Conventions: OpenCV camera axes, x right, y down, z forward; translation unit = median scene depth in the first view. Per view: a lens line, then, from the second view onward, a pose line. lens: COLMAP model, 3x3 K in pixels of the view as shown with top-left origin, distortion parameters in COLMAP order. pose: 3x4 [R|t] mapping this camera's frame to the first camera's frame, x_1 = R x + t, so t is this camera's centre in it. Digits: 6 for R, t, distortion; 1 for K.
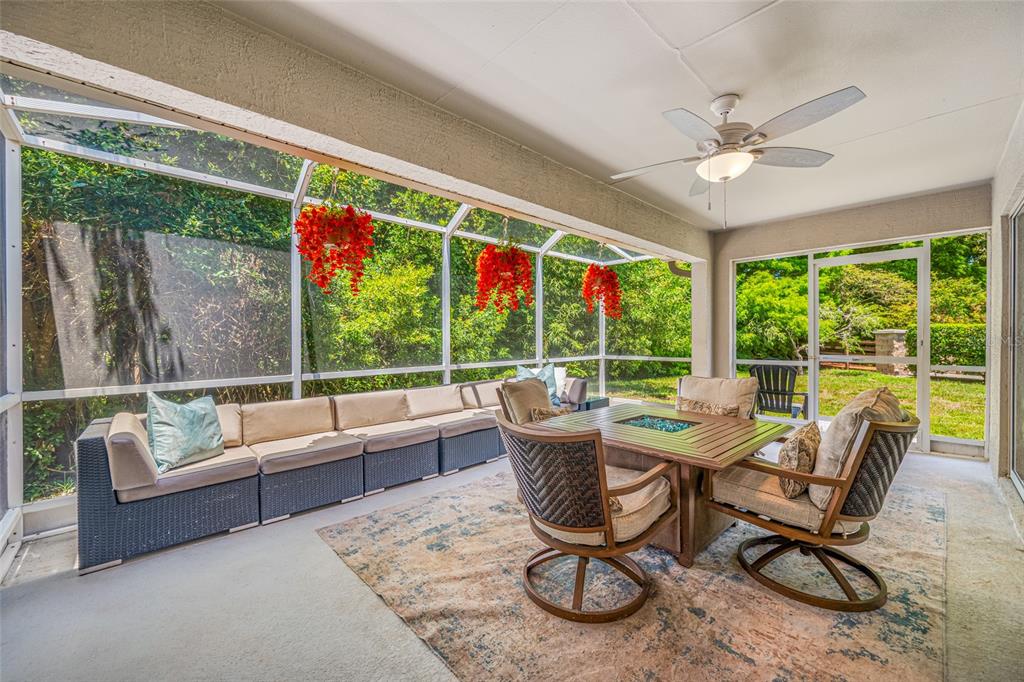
lens RADIAL K [[410.6, 0, 509.1], [0, 410.6, 339.2], [0, 0, 1]] dist [-0.001027, 0.000100]
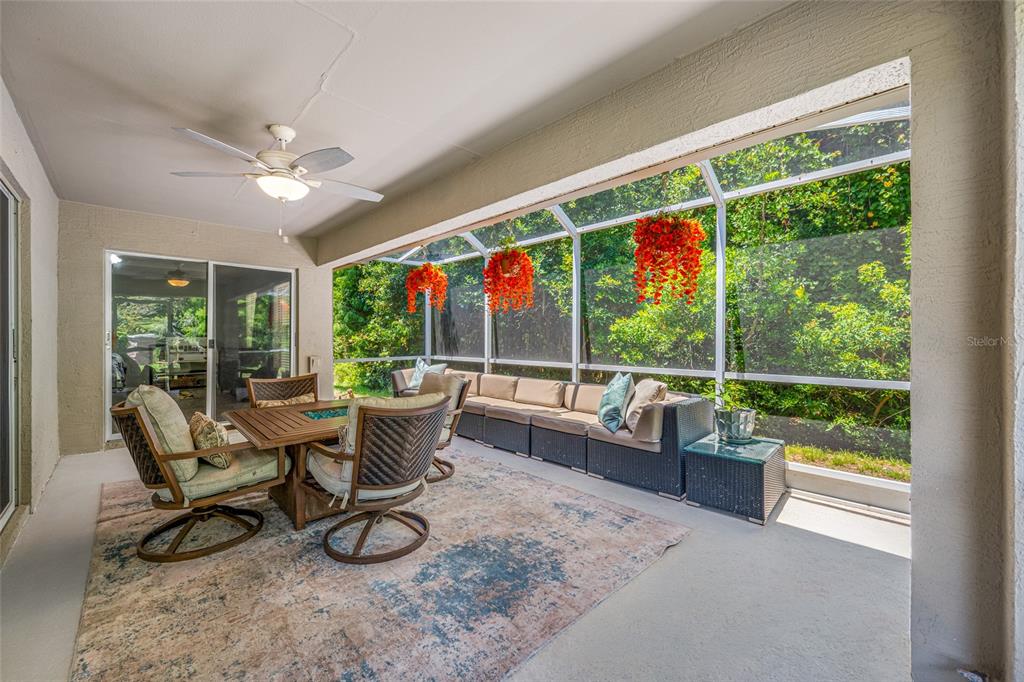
lens RADIAL K [[407.9, 0, 513.8], [0, 407.9, 342.1], [0, 0, 1]] dist [0.000379, -0.000109]
pose [[0.000822, 0.012306, -0.999924, 0.969231], [-0.003137, 0.999919, 0.012303, -0.001675], [0.999995, 0.003126, 0.000860, 0.964715]]
